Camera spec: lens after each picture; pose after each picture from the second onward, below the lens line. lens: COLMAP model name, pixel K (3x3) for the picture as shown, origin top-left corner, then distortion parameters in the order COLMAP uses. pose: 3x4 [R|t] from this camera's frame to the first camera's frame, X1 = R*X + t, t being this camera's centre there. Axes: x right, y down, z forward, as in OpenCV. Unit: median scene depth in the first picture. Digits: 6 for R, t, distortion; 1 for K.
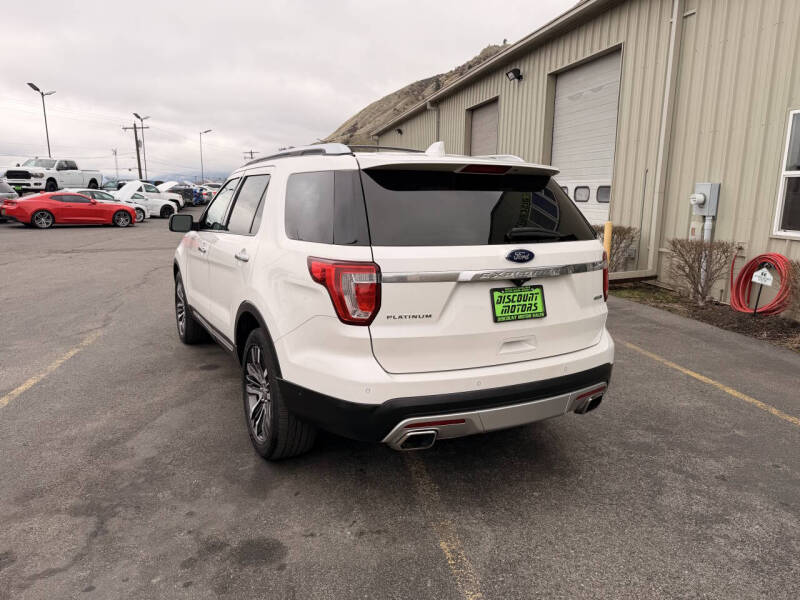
lens RADIAL K [[560.5, 0, 397.4], [0, 560.5, 305.4], [0, 0, 1]] dist [0.028747, -0.033392]
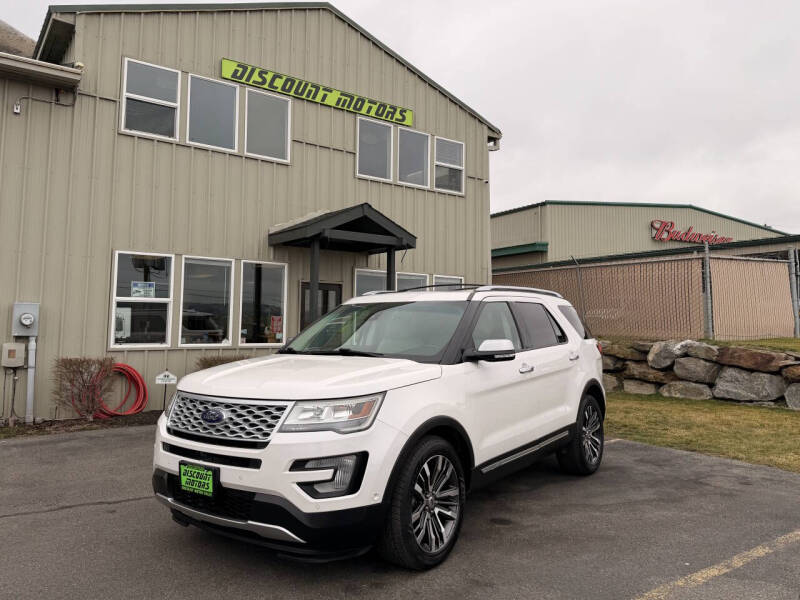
lens RADIAL K [[604.4, 0, 365.7], [0, 604.4, 276.9], [0, 0, 1]] dist [0.157916, -0.272740]
pose [[-0.398698, 0.057853, 0.915256, -1.991396], [0.169753, 0.985418, 0.011659, -0.520830], [-0.901235, 0.160015, -0.402705, 2.670117]]
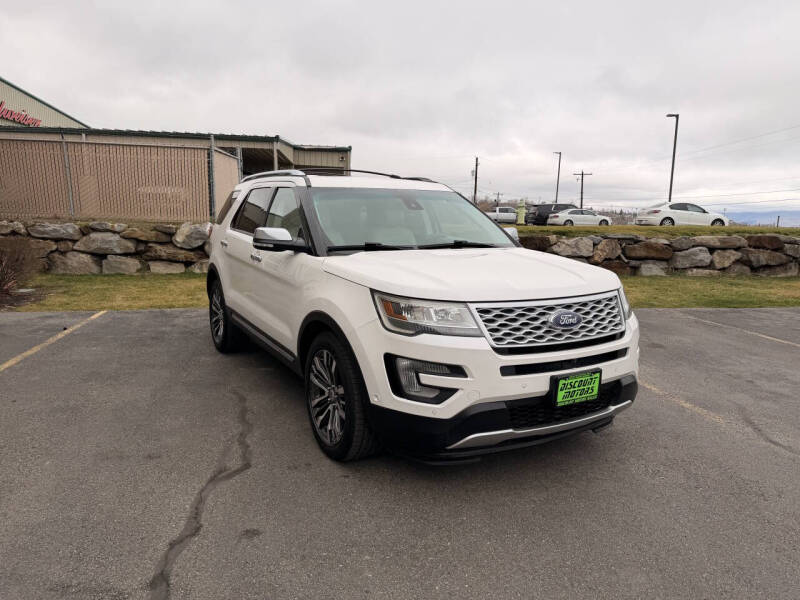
lens RADIAL K [[561.0, 0, 401.6], [0, 561.0, 301.9], [0, 0, 1]] dist [0.076014, -0.105894]
pose [[-0.999251, -0.026428, -0.028258, -0.295293], [-0.034481, 0.939588, 0.340568, -0.649829], [0.017550, 0.341287, -0.939795, 3.467054]]
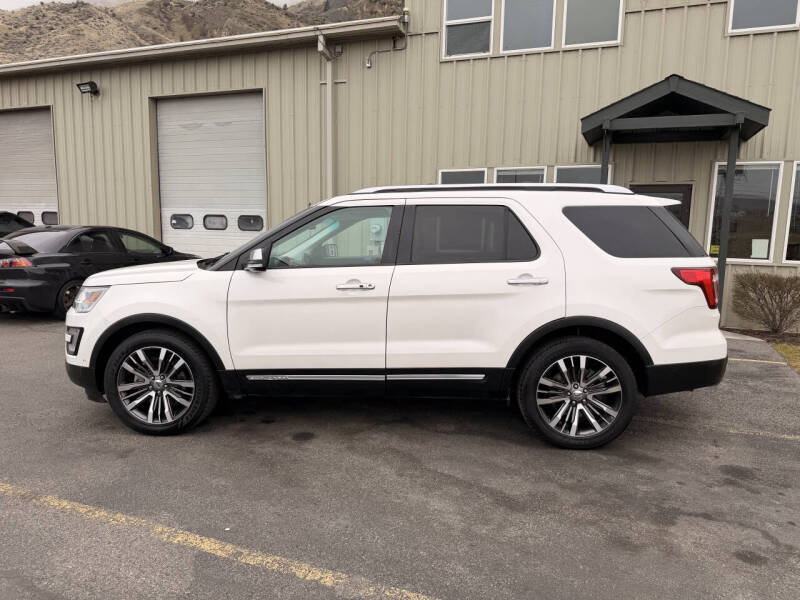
lens RADIAL K [[555.7, 0, 402.1], [0, 555.7, 312.3], [0, 0, 1]] dist [0.036717, -0.046457]
pose [[0.538144, -0.127122, 0.833211, -1.606177], [0.156820, 0.986401, 0.049209, -0.145442], [-0.828136, 0.104183, 0.550761, 0.769124]]
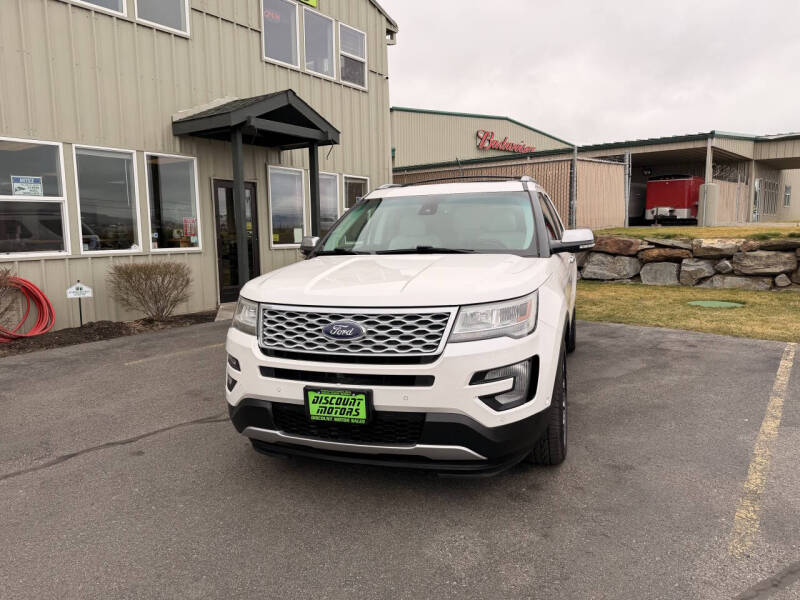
lens RADIAL K [[561.1, 0, 402.0], [0, 561.1, 298.1], [0, 0, 1]] dist [0.073898, -0.102316]
pose [[-0.684716, -0.091421, 0.723054, -1.409826], [0.153460, 0.951774, 0.265663, -0.564324], [-0.712471, 0.292864, -0.637665, 3.016927]]
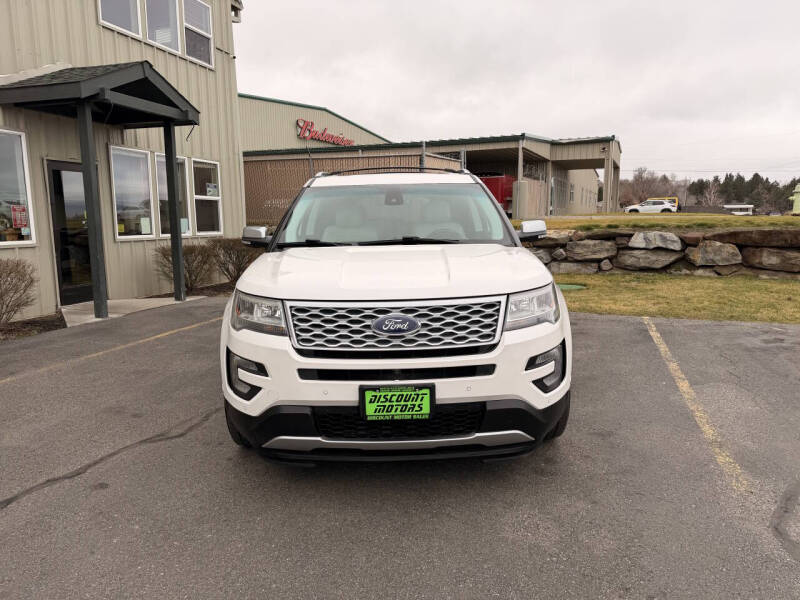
lens RADIAL K [[561.0, 0, 401.6], [0, 561.0, 301.9], [0, 0, 1]] dist [0.076014, -0.105894]
pose [[-0.883339, -0.072407, 0.463108, -1.078102], [0.094401, 0.940273, 0.327072, -0.608496], [-0.459130, 0.332633, -0.823744, 3.238638]]
